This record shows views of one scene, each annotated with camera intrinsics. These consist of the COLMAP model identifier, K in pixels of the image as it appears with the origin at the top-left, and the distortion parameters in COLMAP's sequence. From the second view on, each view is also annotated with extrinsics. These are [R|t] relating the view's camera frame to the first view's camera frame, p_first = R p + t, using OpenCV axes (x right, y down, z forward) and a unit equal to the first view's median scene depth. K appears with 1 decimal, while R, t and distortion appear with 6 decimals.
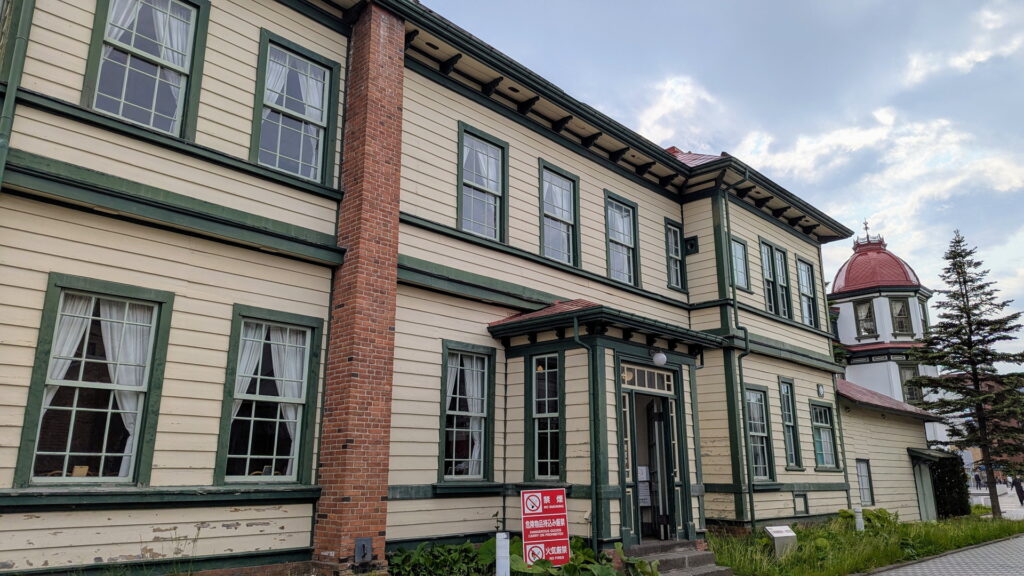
lens RADIAL K [[731.3, 0, 512.0], [0, 731.3, 288.0], [0, 0, 1]] dist [0.056803, -0.069284]
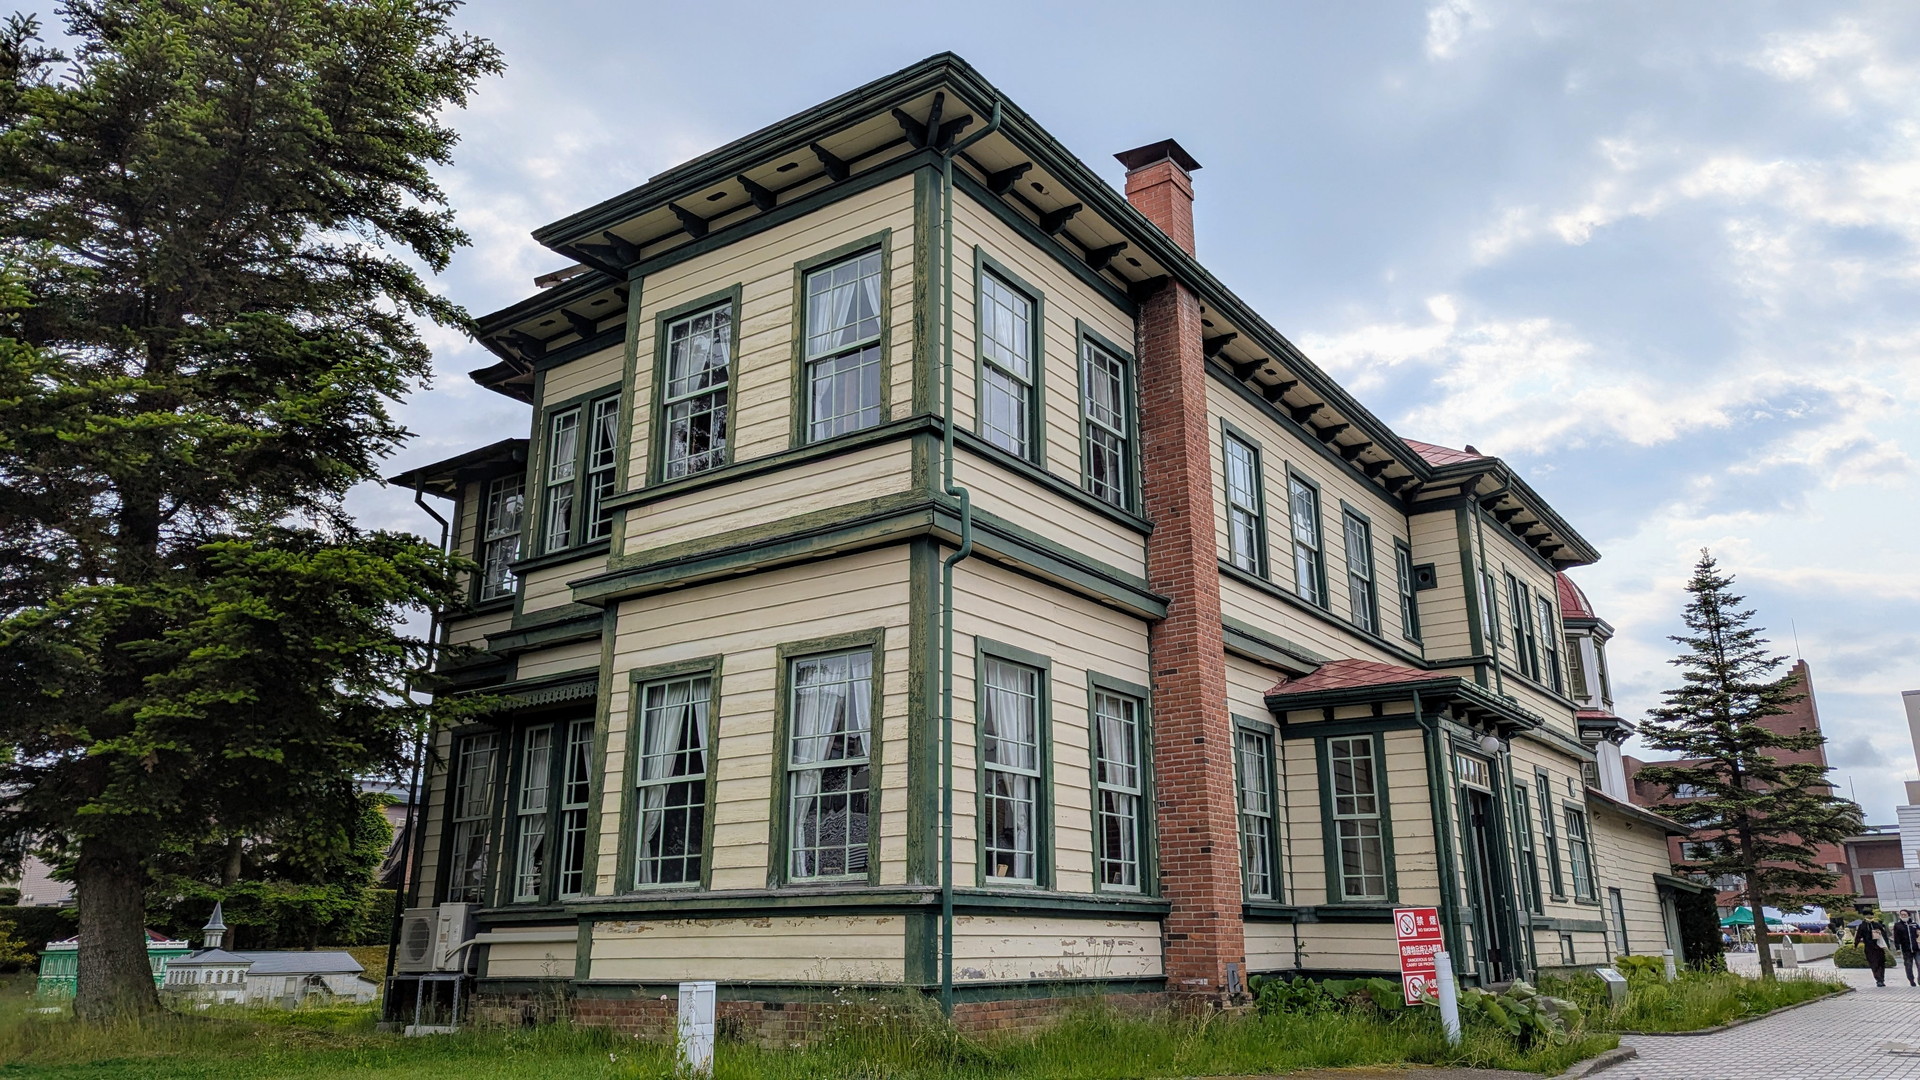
lens RADIAL K [[1345.1, 0, 918.6], [0, 1345.1, 531.2], [0, 0, 1]] dist [-0.003031, -0.001399]
pose [[0.995055, 0.034273, 0.093222, -0.373641], [-0.030352, 0.998607, -0.043163, -0.032656], [-0.094571, 0.040120, 0.994709, -0.244408]]
